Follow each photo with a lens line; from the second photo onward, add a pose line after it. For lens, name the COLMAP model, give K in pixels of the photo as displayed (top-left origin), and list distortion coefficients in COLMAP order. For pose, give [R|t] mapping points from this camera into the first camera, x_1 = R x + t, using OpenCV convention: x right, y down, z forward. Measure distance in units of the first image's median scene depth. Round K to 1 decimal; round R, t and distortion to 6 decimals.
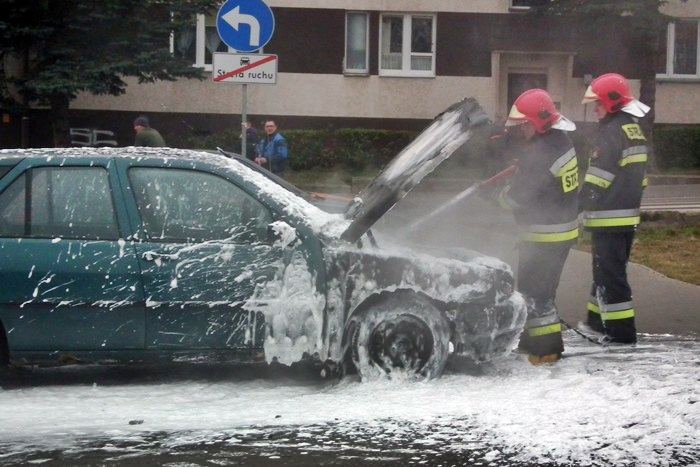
lens RADIAL K [[1741.3, 0, 431.6], [0, 1741.3, 232.7], [0, 0, 1]] dist [0.477494, -0.122001]
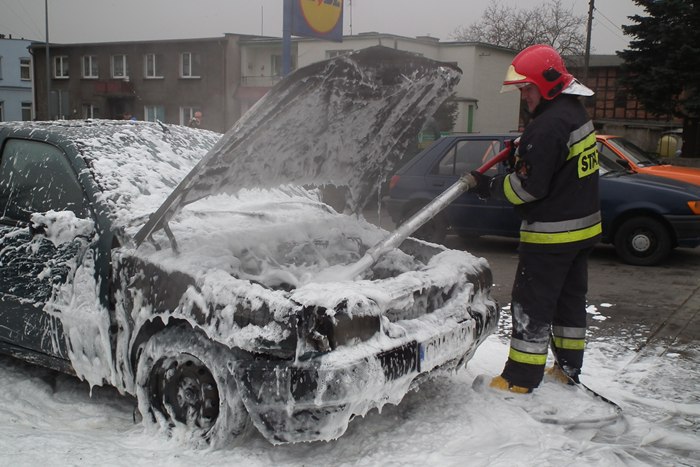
lens RADIAL K [[763.2, 0, 350.0], [0, 763.2, 233.5], [0, 0, 1]] dist [0.014192, 0.033749]
pose [[0.758673, 0.093956, -0.644661, 0.230602], [-0.044938, 0.994736, 0.092093, -0.033085], [0.649920, -0.040899, 0.758901, 0.812549]]
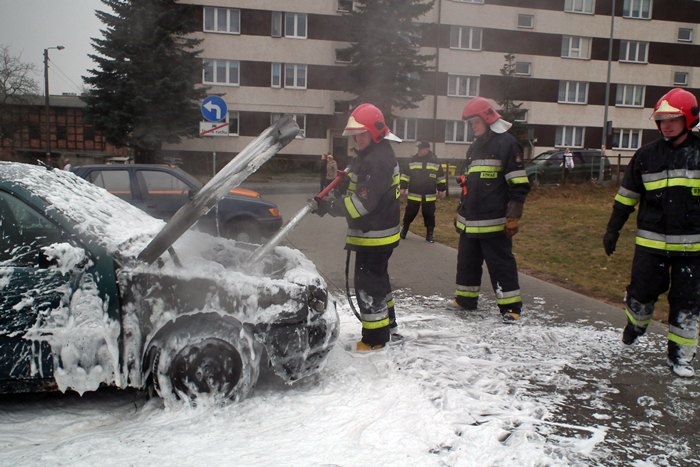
lens RADIAL K [[593.0, 0, 350.0], [0, 593.0, 233.5], [0, 0, 1]] dist [-0.007175, -0.003024]
pose [[0.997465, -0.002125, 0.071121, 0.037267], [-0.002537, 0.997856, 0.065399, -0.030607], [-0.071107, -0.065414, 0.995321, 0.683012]]
